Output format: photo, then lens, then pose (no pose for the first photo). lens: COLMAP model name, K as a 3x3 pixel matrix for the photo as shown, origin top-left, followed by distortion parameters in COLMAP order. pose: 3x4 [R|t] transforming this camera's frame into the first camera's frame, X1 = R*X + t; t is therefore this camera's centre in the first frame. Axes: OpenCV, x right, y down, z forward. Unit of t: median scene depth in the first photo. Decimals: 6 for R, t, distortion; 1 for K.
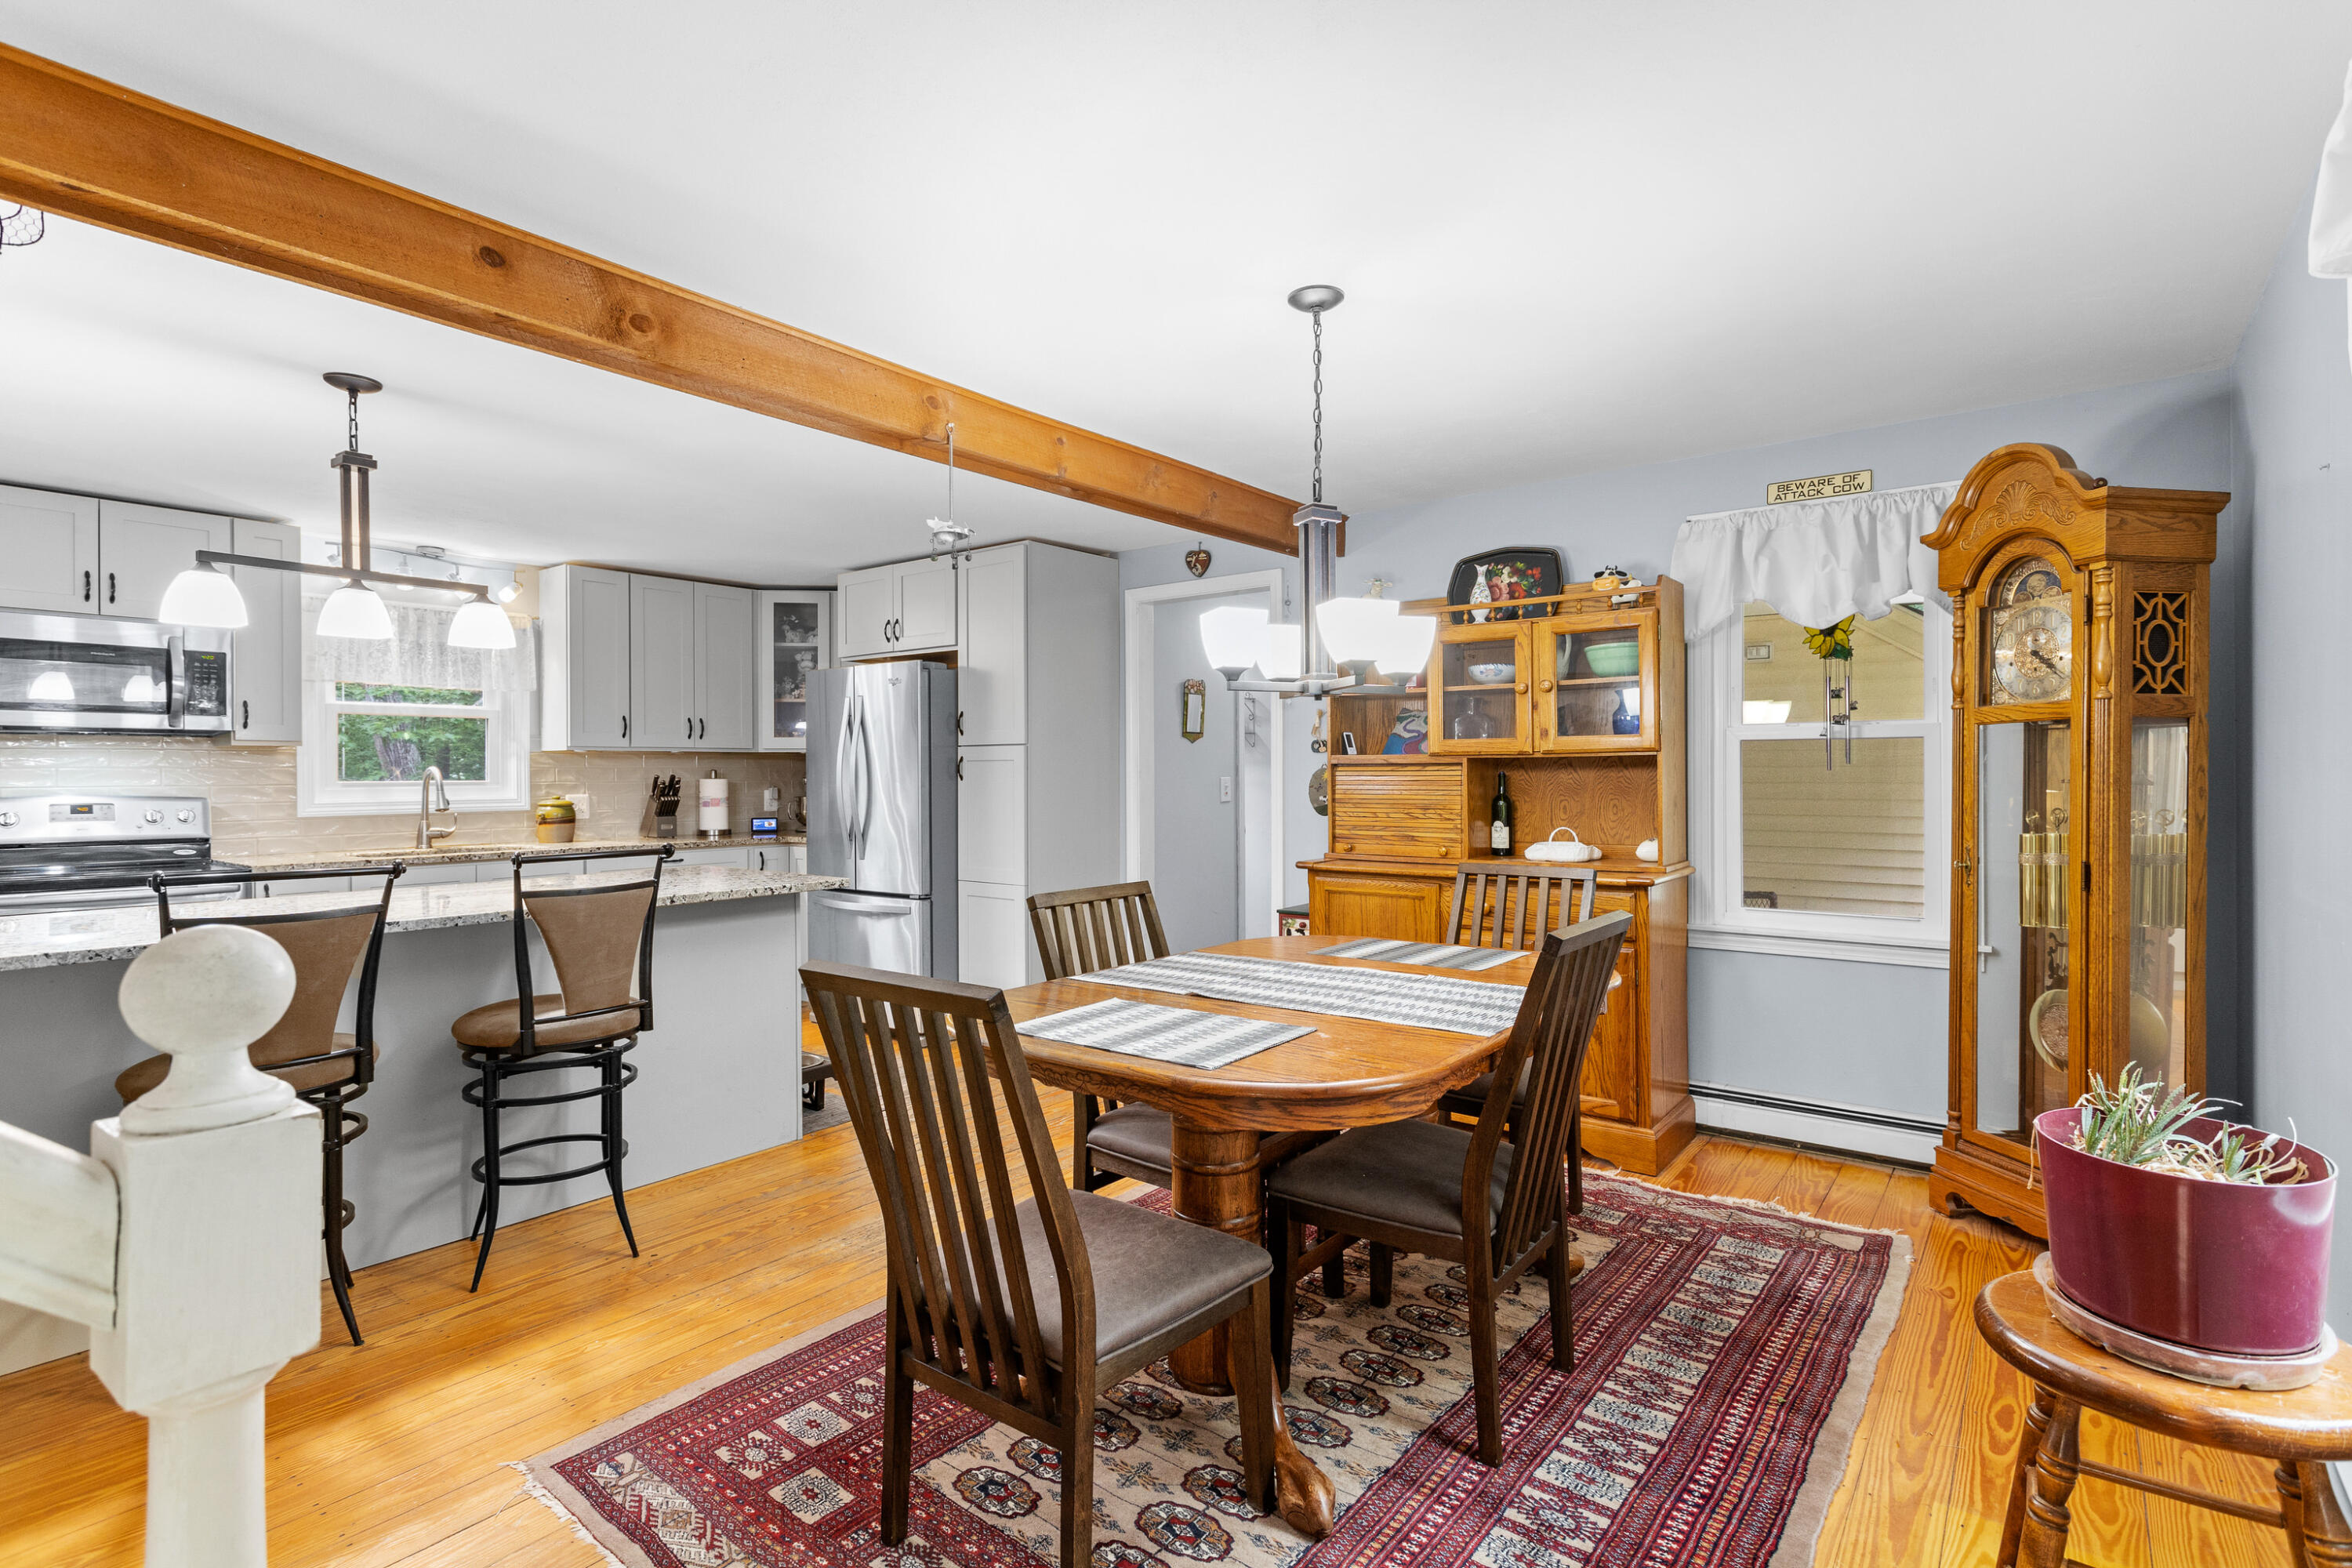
lens RADIAL K [[1124.2, 0, 1193.2], [0, 1124.2, 760.4], [0, 0, 1]] dist [0.010253, 0.000326]
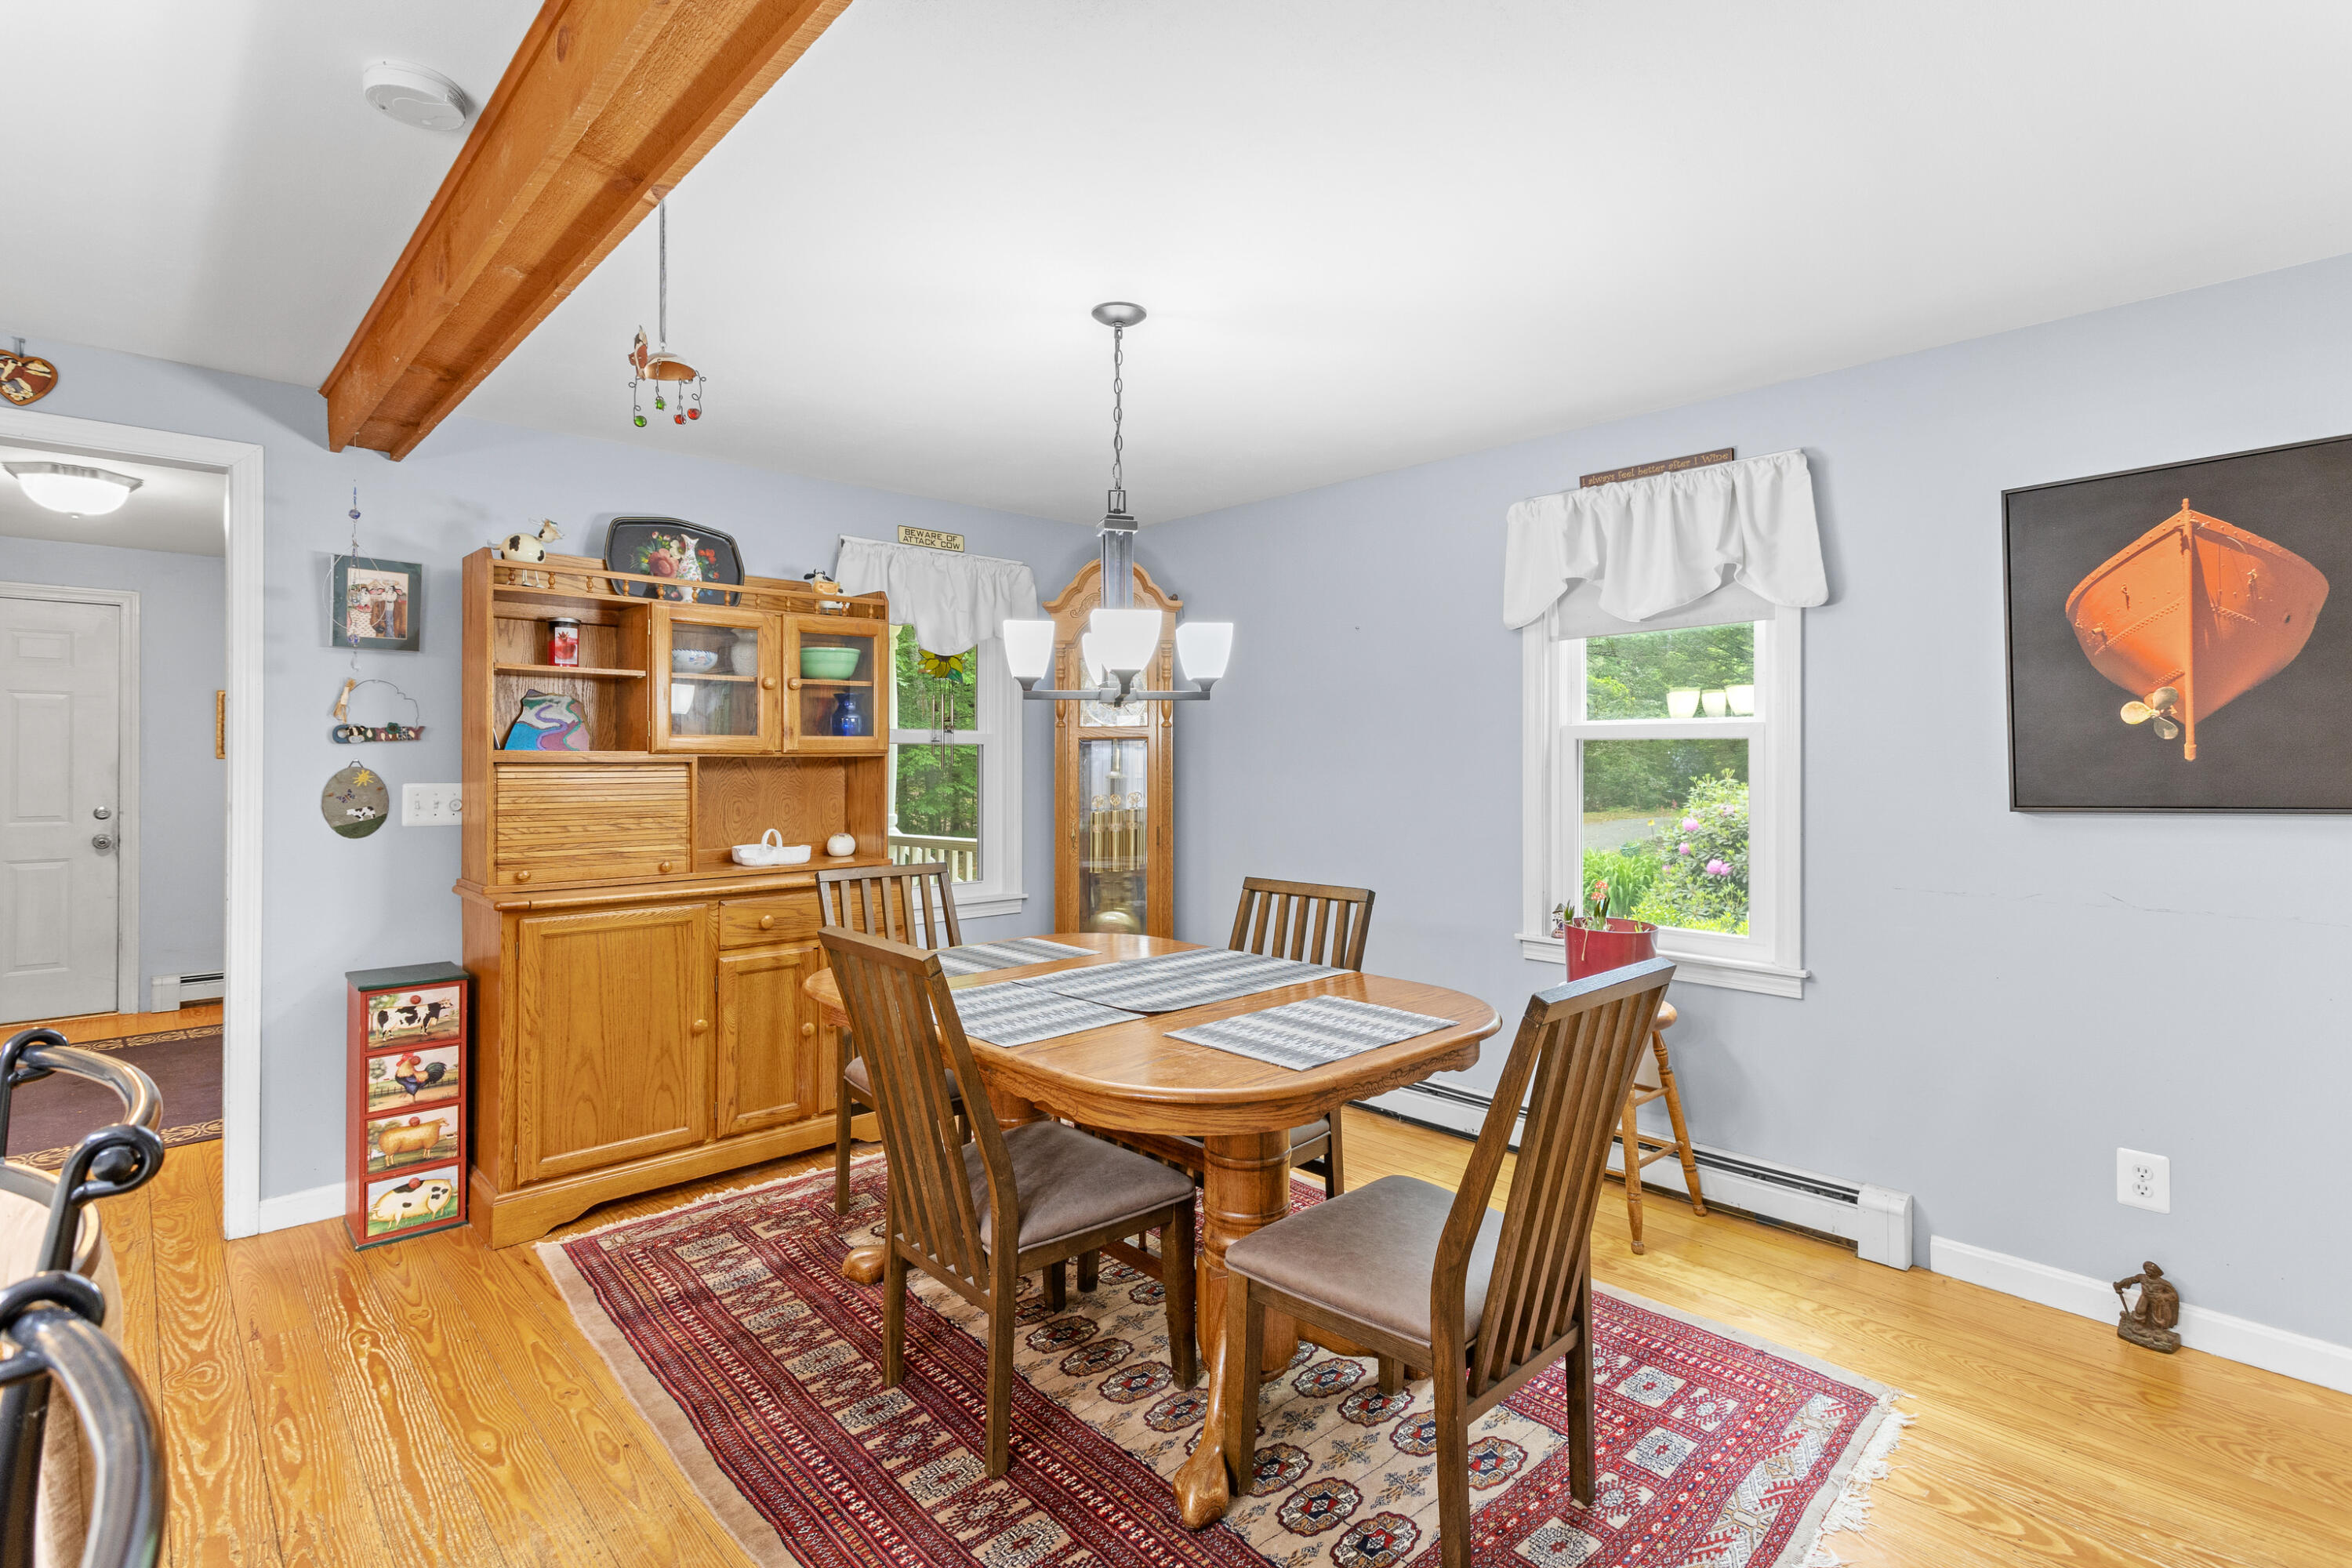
lens RADIAL K [[1124.2, 0, 1193.2], [0, 1124.2, 760.4], [0, 0, 1]] dist [0.010253, 0.000326]
pose [[0.162861, 0.004280, 0.986640, -0.466092], [-0.010893, 0.999937, -0.002539, -0.001007], [-0.986589, -0.010334, 0.162897, 0.398895]]
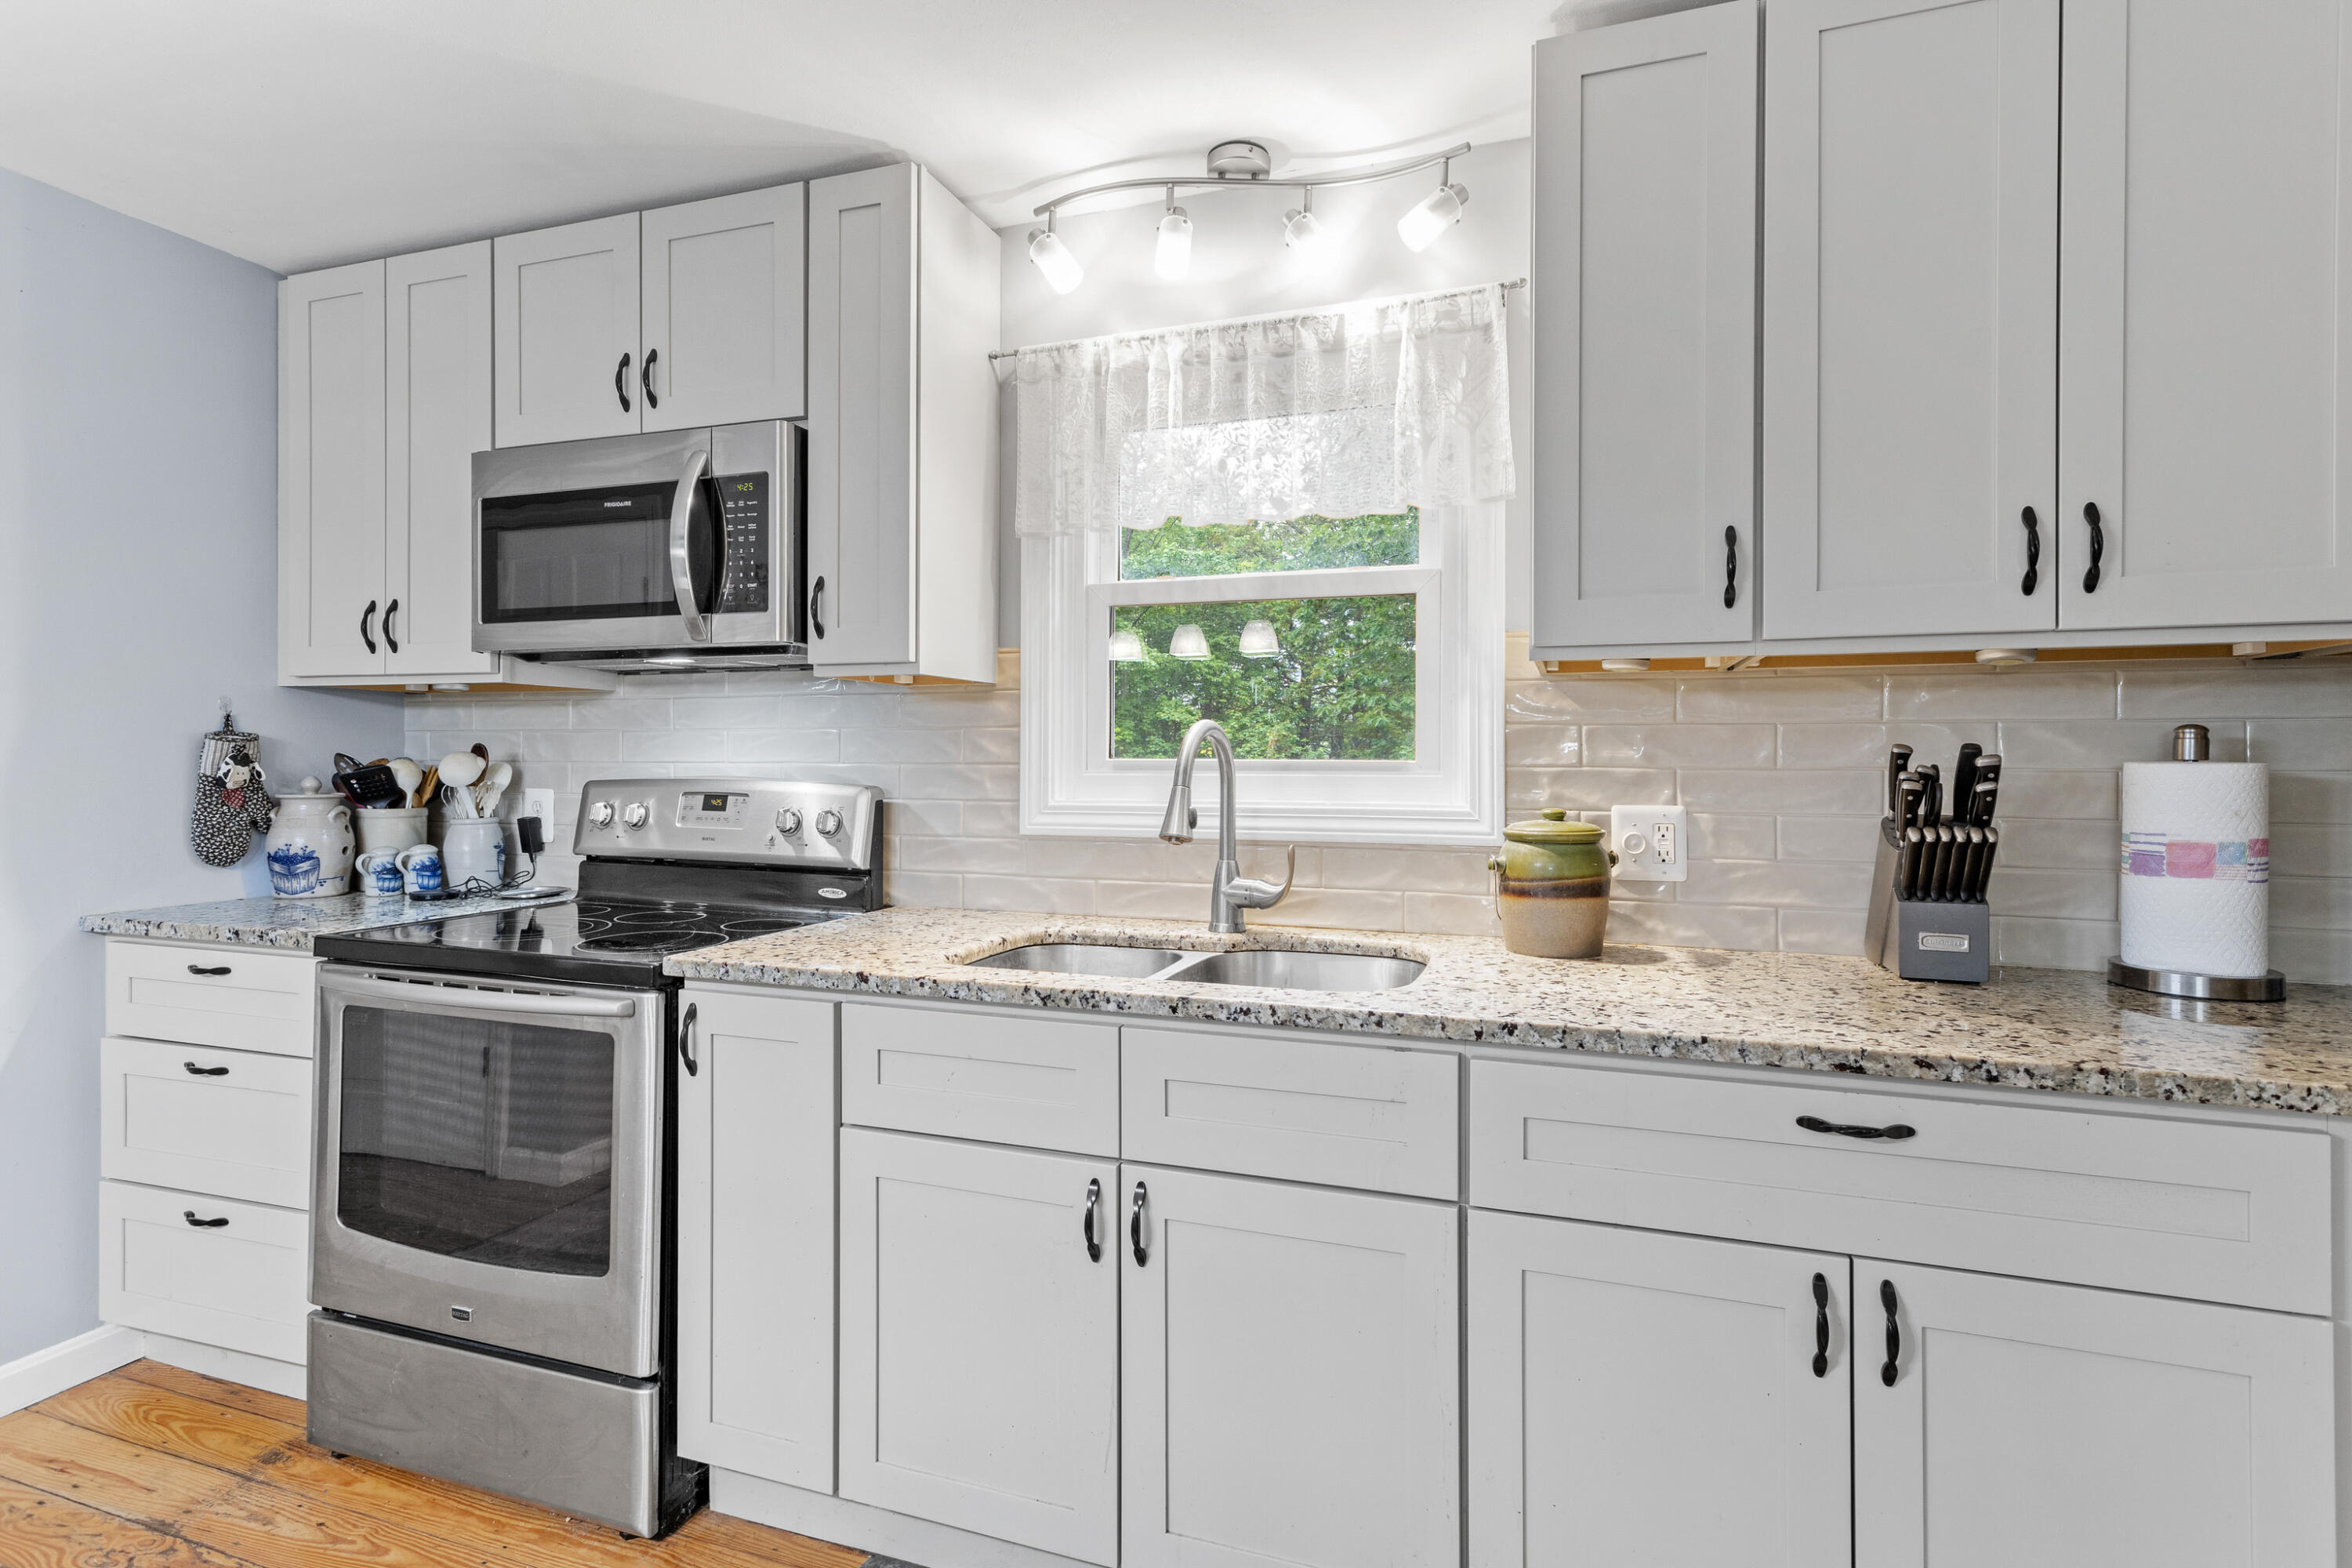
lens RADIAL K [[1158.6, 0, 1175.6], [0, 1158.6, 763.2], [0, 0, 1]] dist [0.000178, 0.000041]
pose [[0.300351, 0.008427, -0.953791, -0.328326], [0.003910, 0.999942, 0.010066, 0.017170], [0.953821, -0.006752, 0.300301, 0.929943]]
